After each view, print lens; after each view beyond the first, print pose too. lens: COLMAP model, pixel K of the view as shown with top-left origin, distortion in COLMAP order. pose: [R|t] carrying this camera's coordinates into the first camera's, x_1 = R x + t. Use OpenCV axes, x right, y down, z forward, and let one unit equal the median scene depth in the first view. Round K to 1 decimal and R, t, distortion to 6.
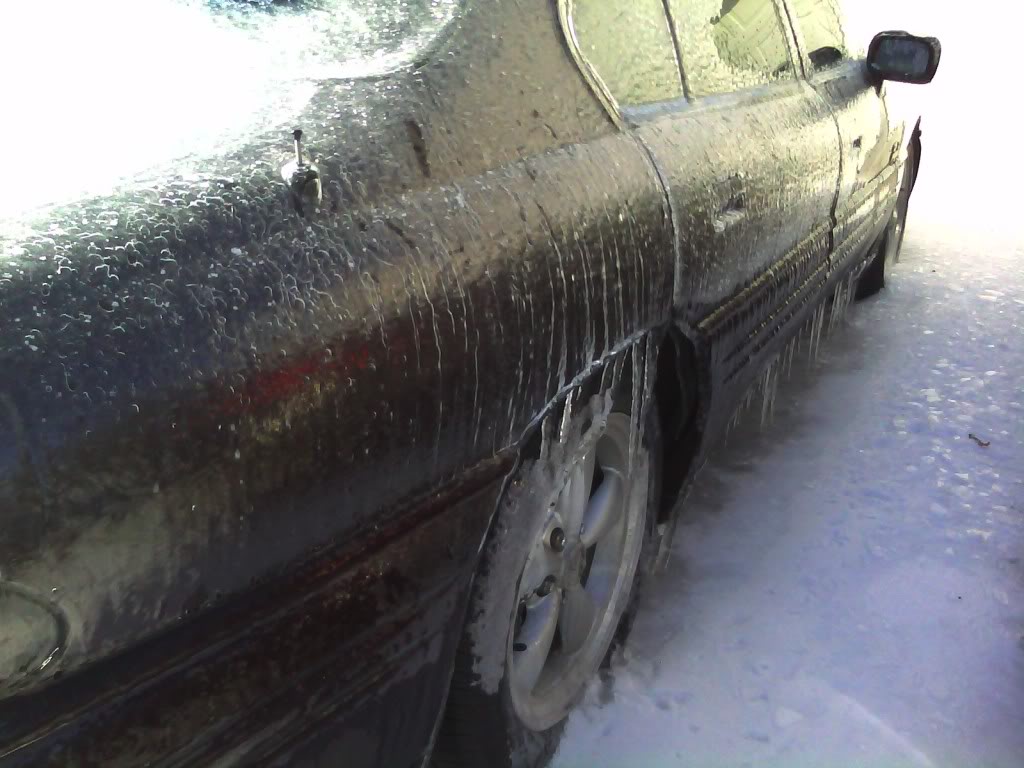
lens RADIAL K [[980.4, 0, 461.5], [0, 980.4, 421.2], [0, 0, 1]] dist [-0.131346, -0.020926]
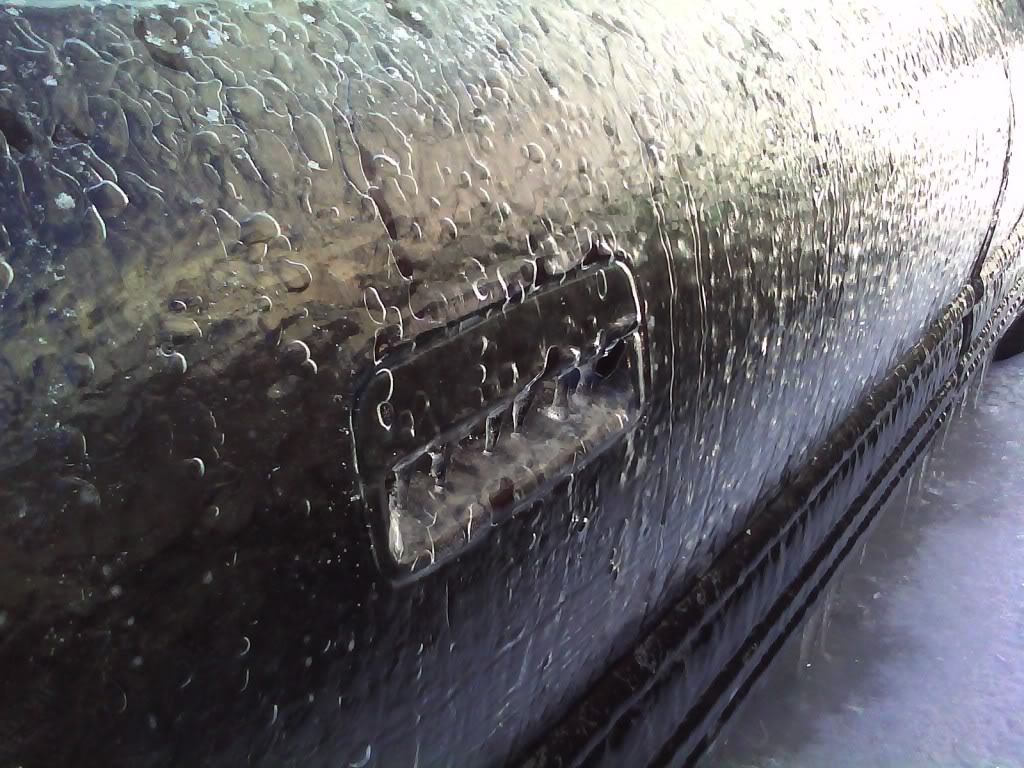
lens RADIAL K [[980.6, 0, 531.6], [0, 980.6, 412.5], [0, 0, 1]] dist [-0.034481, 0.008601]
pose [[0.998197, 0.052792, -0.028545, 0.185295], [-0.051939, 0.998205, 0.029822, -0.149938], [0.030068, -0.028286, 0.999148, 0.505992]]
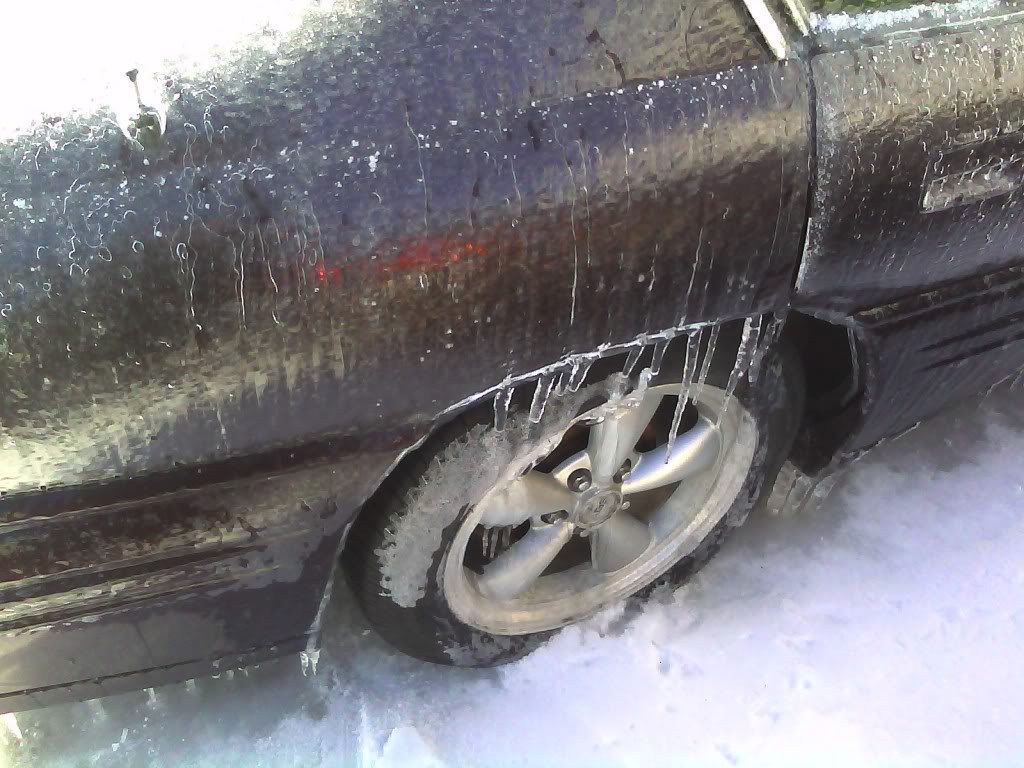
lens RADIAL K [[980.6, 0, 531.6], [0, 980.6, 412.5], [0, 0, 1]] dist [-0.034481, 0.008601]
pose [[0.845140, 0.421401, -0.328875, 0.201214], [-0.274544, 0.870087, 0.409358, -0.178837], [0.458654, -0.255675, 0.851039, 0.126631]]
